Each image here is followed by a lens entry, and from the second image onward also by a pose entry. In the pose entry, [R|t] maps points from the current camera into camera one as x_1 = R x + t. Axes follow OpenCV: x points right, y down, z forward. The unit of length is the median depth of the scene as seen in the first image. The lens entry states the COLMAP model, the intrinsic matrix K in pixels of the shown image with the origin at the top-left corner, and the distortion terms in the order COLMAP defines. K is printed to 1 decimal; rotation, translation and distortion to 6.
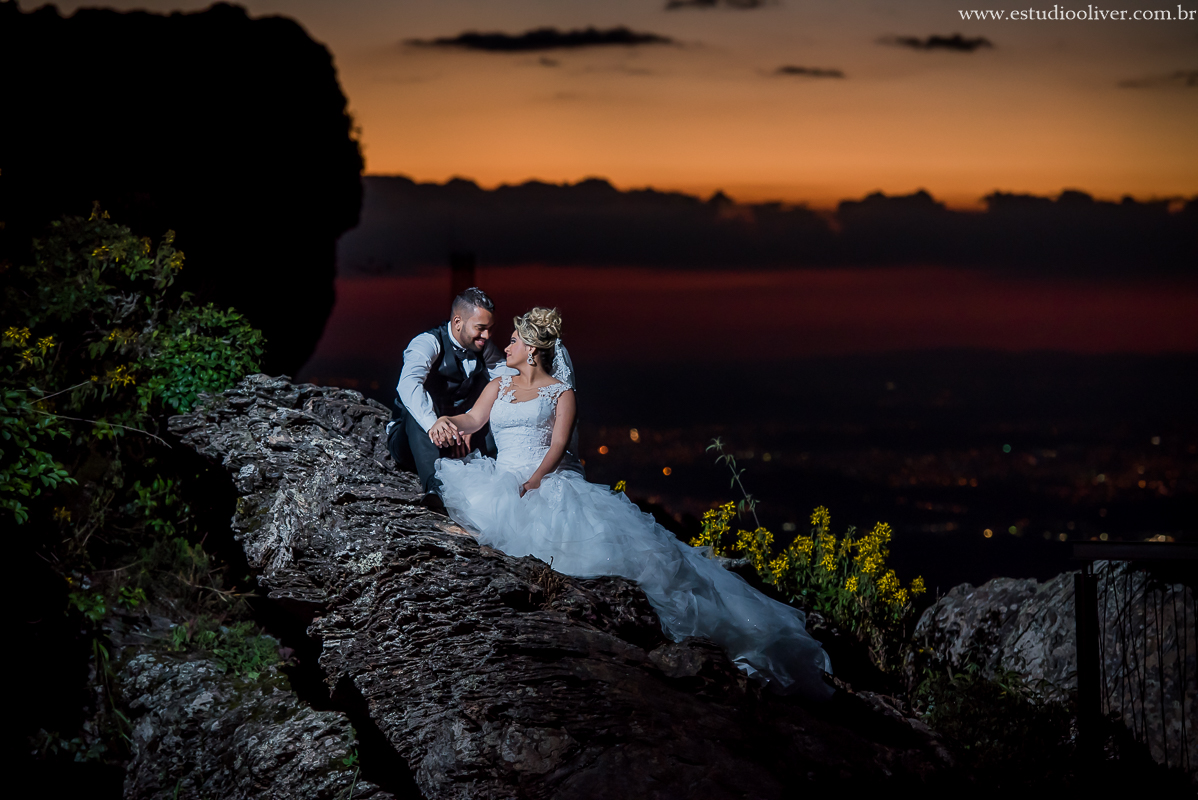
lens RADIAL K [[5242.9, 0, 599.0], [0, 5242.9, 400.0], [0, 0, 1]] dist [1.478424, -3.635345]
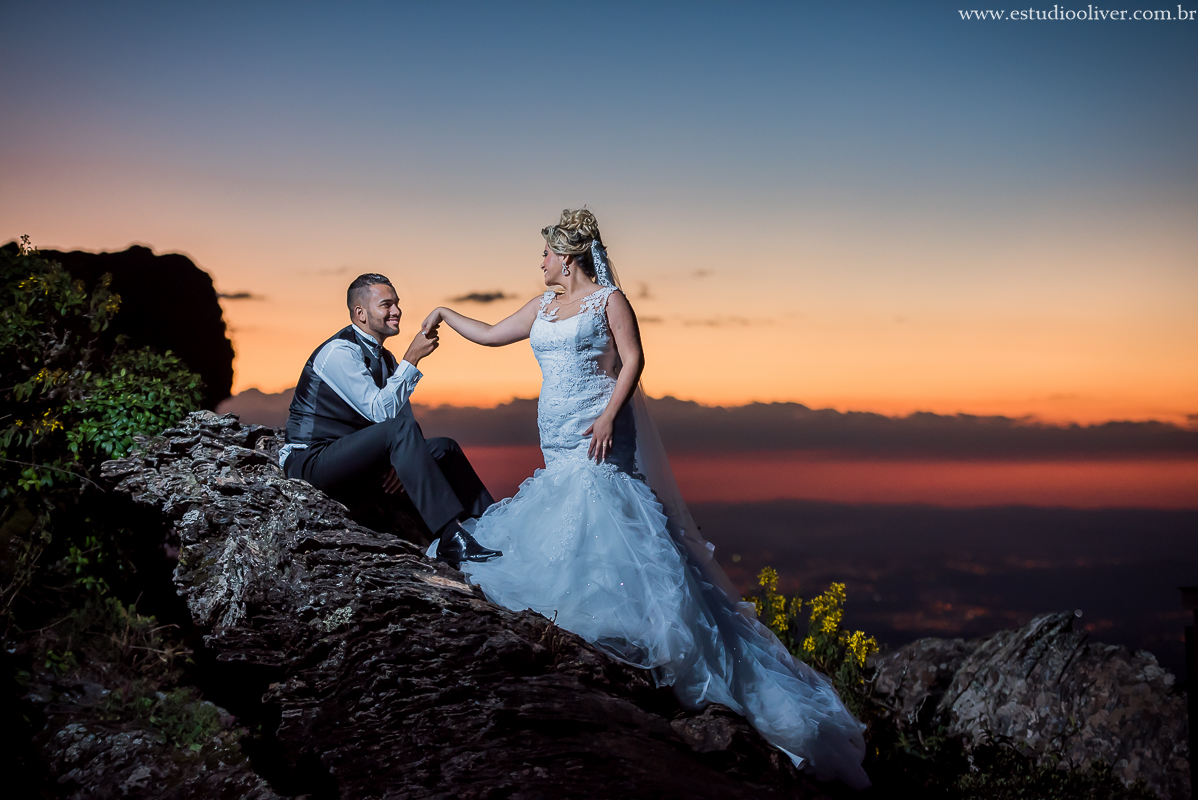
lens RADIAL K [[3359.0, 0, 599.0], [0, 3359.0, 400.0], [0, 0, 1]] dist [0.324711, -0.122386]
pose [[0.997756, -0.000134, 0.066960, -0.035612], [0.002818, 0.999196, -0.039991, 0.016287], [-0.066901, 0.040090, 0.996954, 0.422095]]
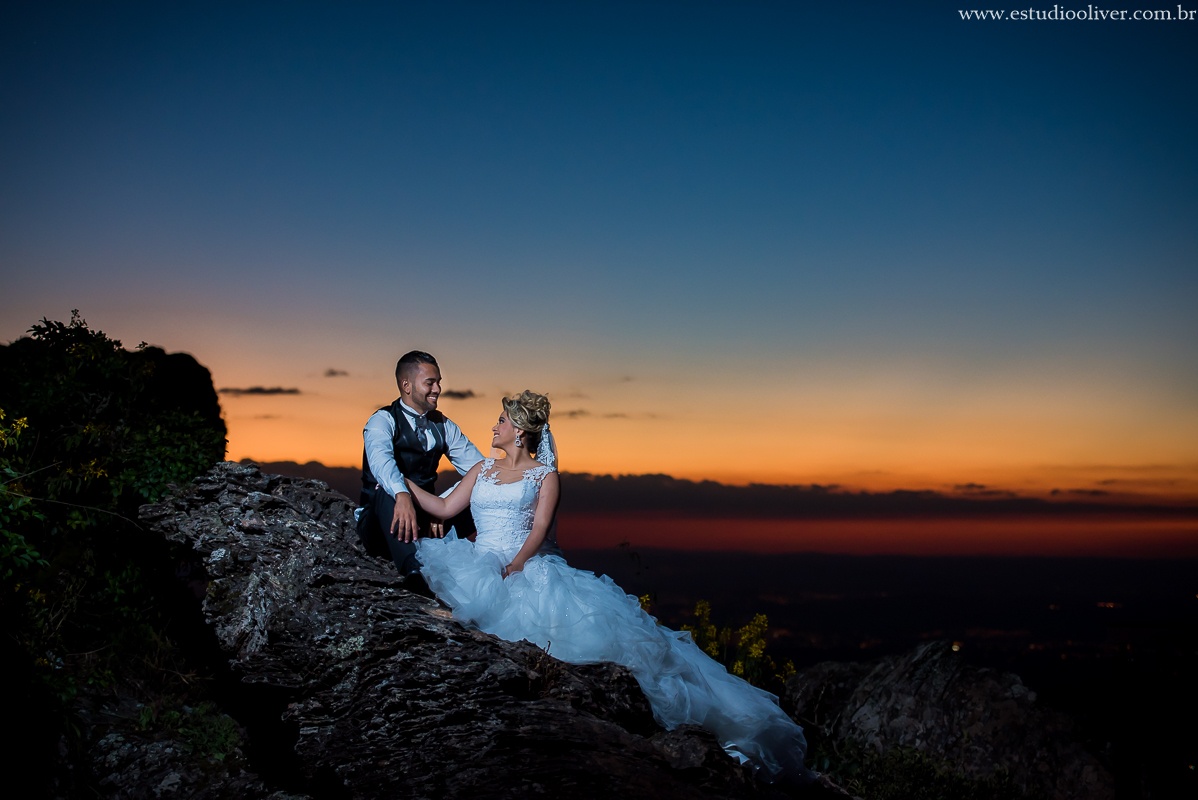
lens RADIAL K [[2532.4, 0, 599.0], [0, 2532.4, 400.0], [0, 0, 1]] dist [-0.029299, 0.081694]
pose [[0.994188, 0.011729, 0.107019, -0.045668], [-0.004424, 0.997659, -0.068245, 0.016278], [-0.107569, 0.067375, 0.991912, 0.504048]]
